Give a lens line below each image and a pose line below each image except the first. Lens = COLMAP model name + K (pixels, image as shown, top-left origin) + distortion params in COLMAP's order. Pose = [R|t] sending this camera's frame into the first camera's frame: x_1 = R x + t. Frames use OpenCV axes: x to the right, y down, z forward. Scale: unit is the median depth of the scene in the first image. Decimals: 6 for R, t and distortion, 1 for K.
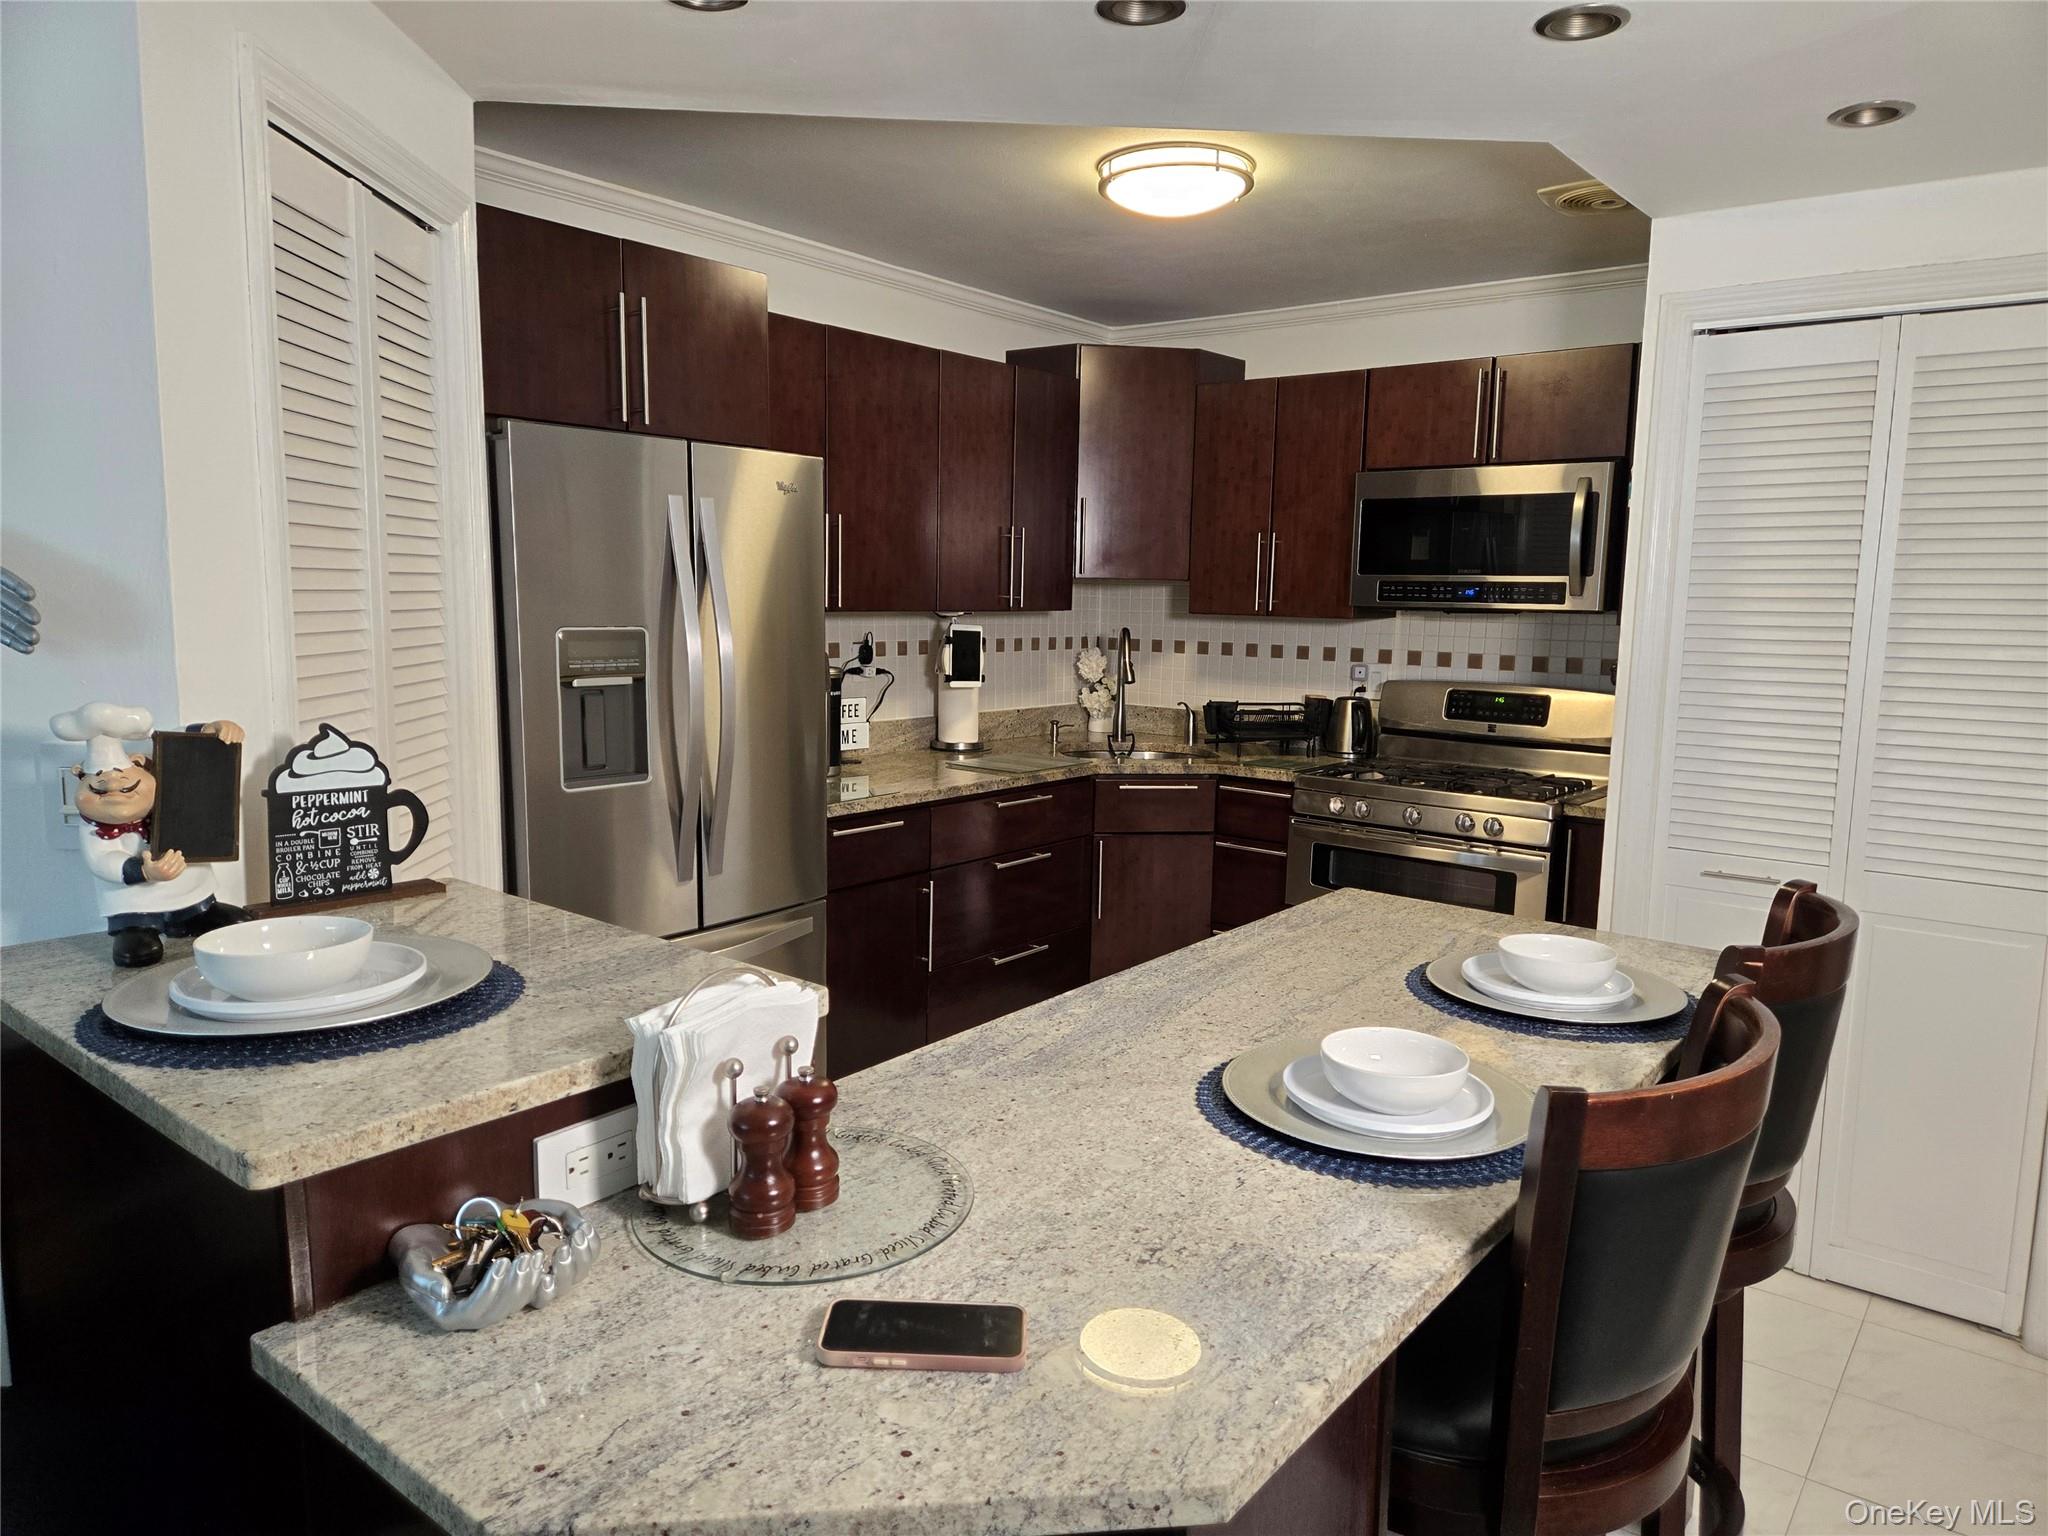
lens RADIAL K [[1381.6, 0, 1024.0], [0, 1381.6, 768.0], [0, 0, 1]] dist [0.164105, -0.133231]
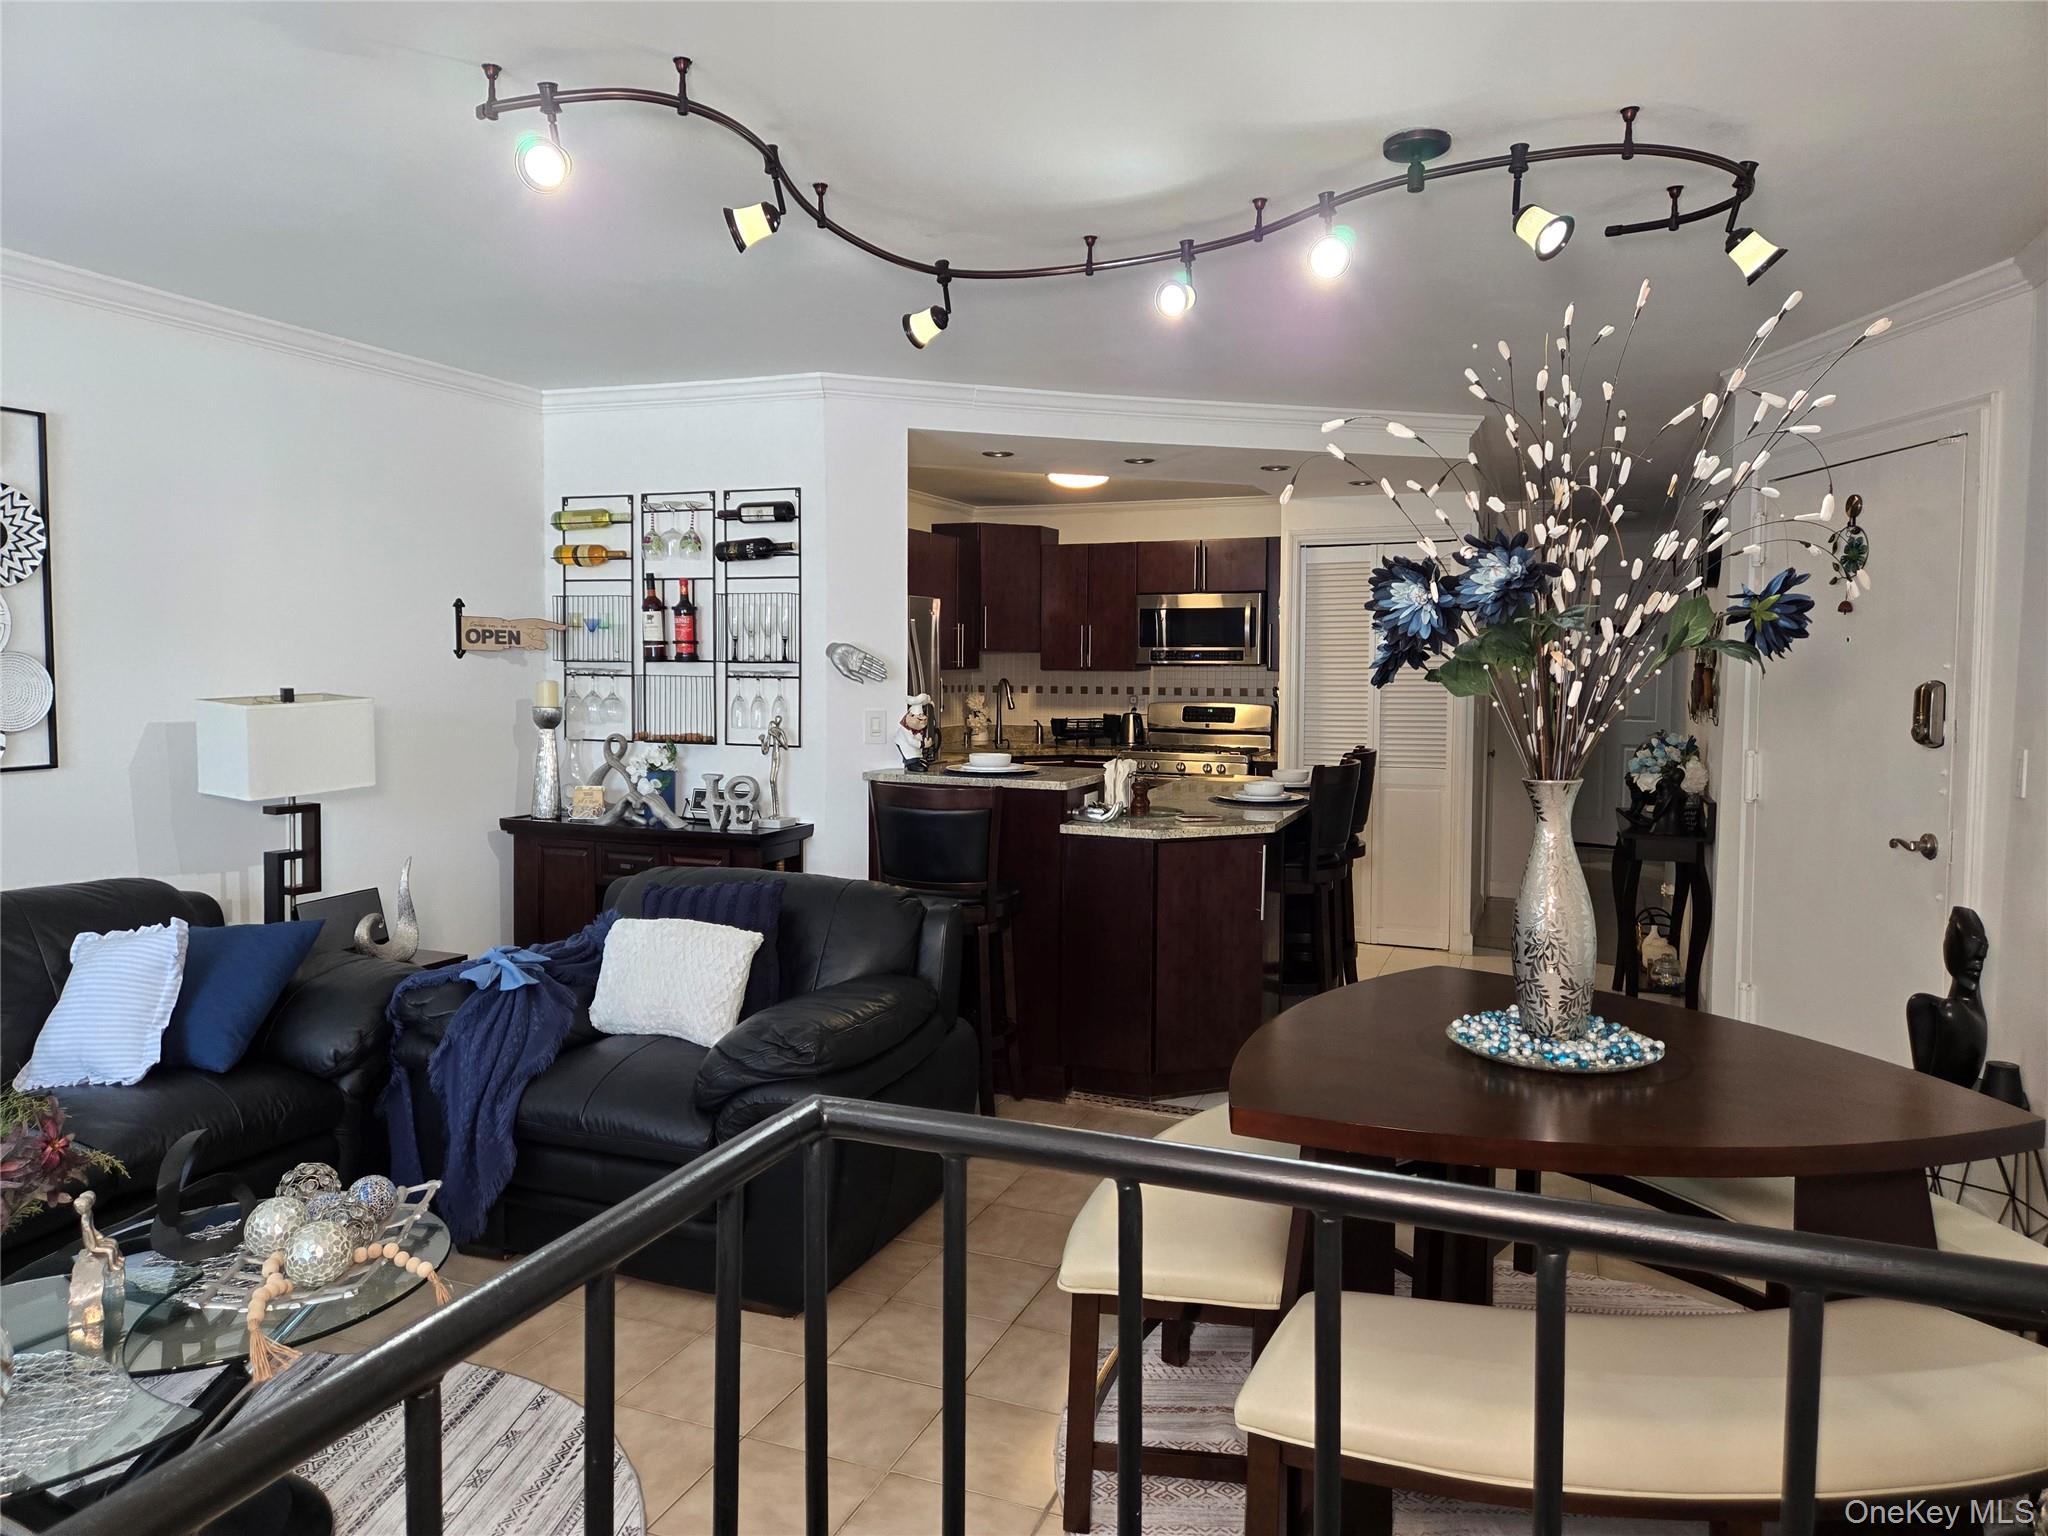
lens RADIAL K [[1381.6, 0, 1024.0], [0, 1381.6, 768.0], [0, 0, 1]] dist [0.164105, -0.133231]
pose [[0.958604, -0.038881, 0.282075, -0.421236], [0.051809, 0.997914, -0.038517, 0.084843], [-0.279989, 0.051536, 0.958619, -0.710987]]
